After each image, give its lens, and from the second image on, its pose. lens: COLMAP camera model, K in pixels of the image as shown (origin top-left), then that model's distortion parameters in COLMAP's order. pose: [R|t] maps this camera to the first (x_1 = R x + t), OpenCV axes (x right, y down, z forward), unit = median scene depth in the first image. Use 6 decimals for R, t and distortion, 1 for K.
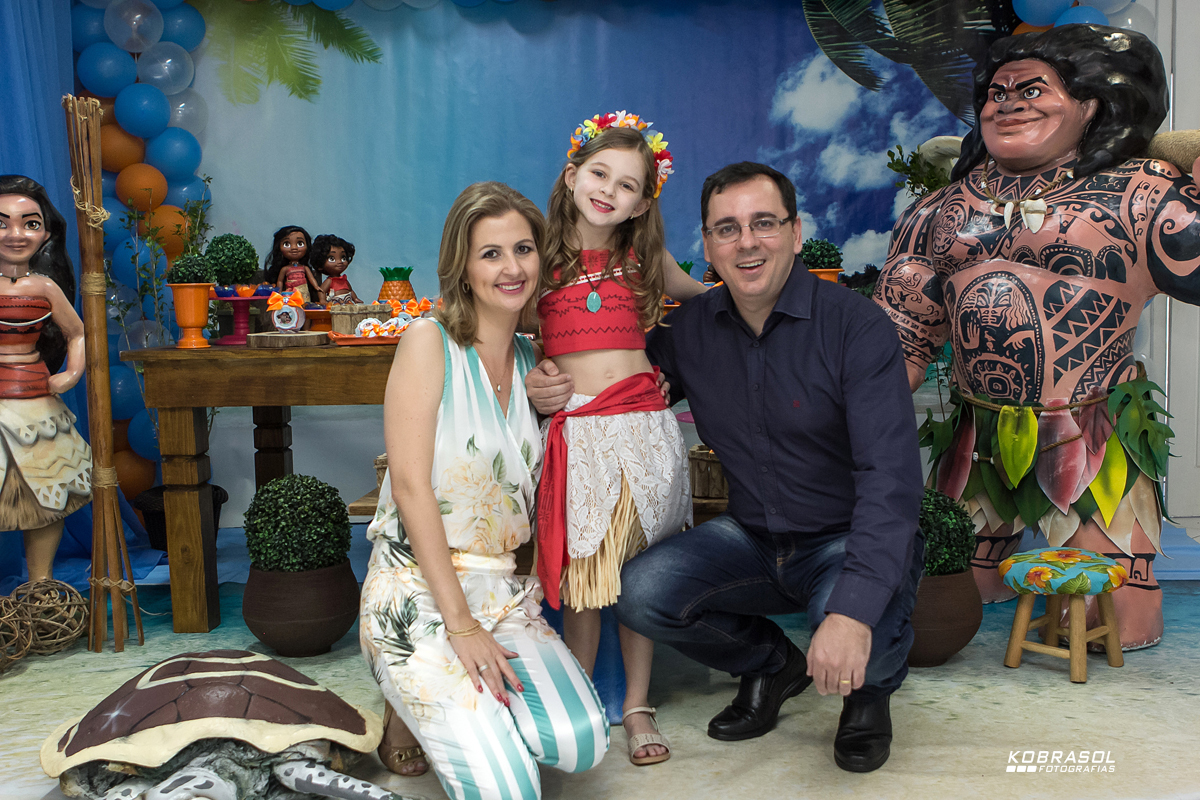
lens RADIAL K [[1345.4, 0, 597.3], [0, 1345.4, 400.1], [0, 0, 1]] dist [-0.031891, 0.000000]
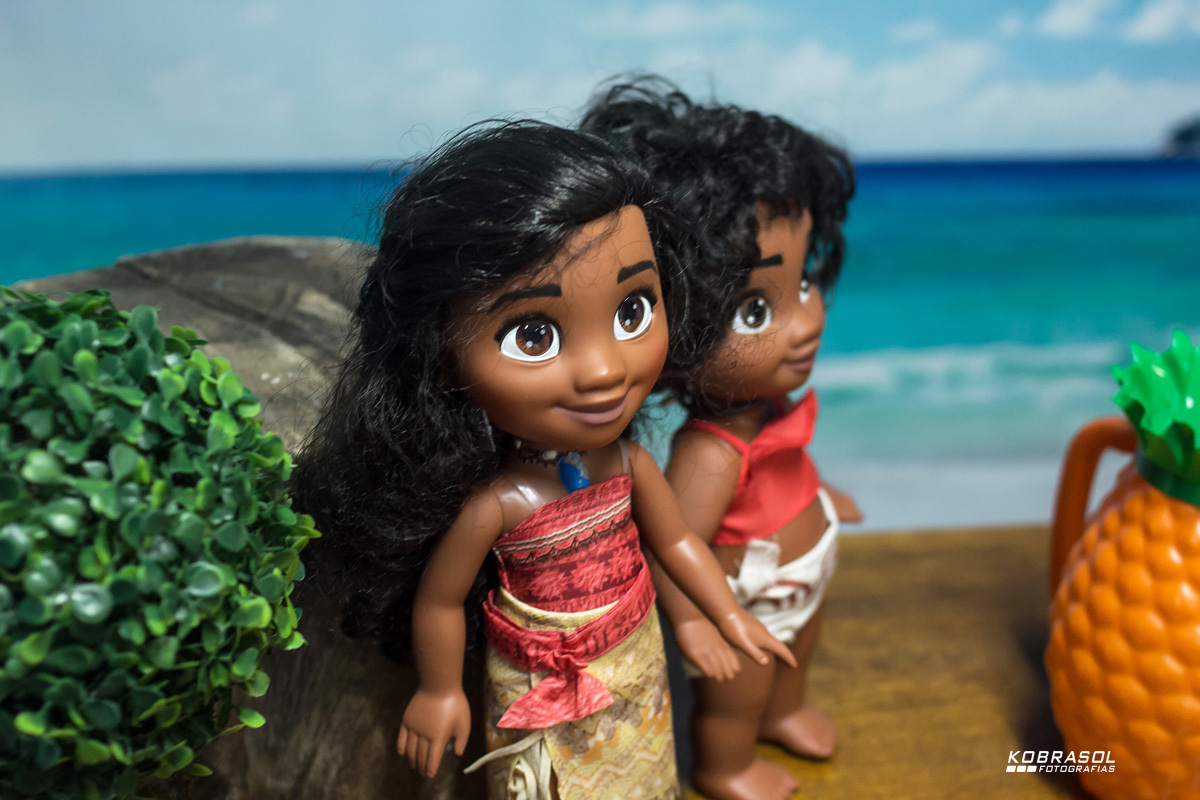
lens RADIAL K [[2036.1, 0, 598.0], [0, 2036.1, 402.4], [0, 0, 1]] dist [0.027954, 0.000000]
pose [[0.976259, -0.052077, 0.210253, -0.298399], [-0.024689, 0.937589, 0.346867, -0.193693], [-0.215195, -0.343823, 0.914044, 0.960851]]
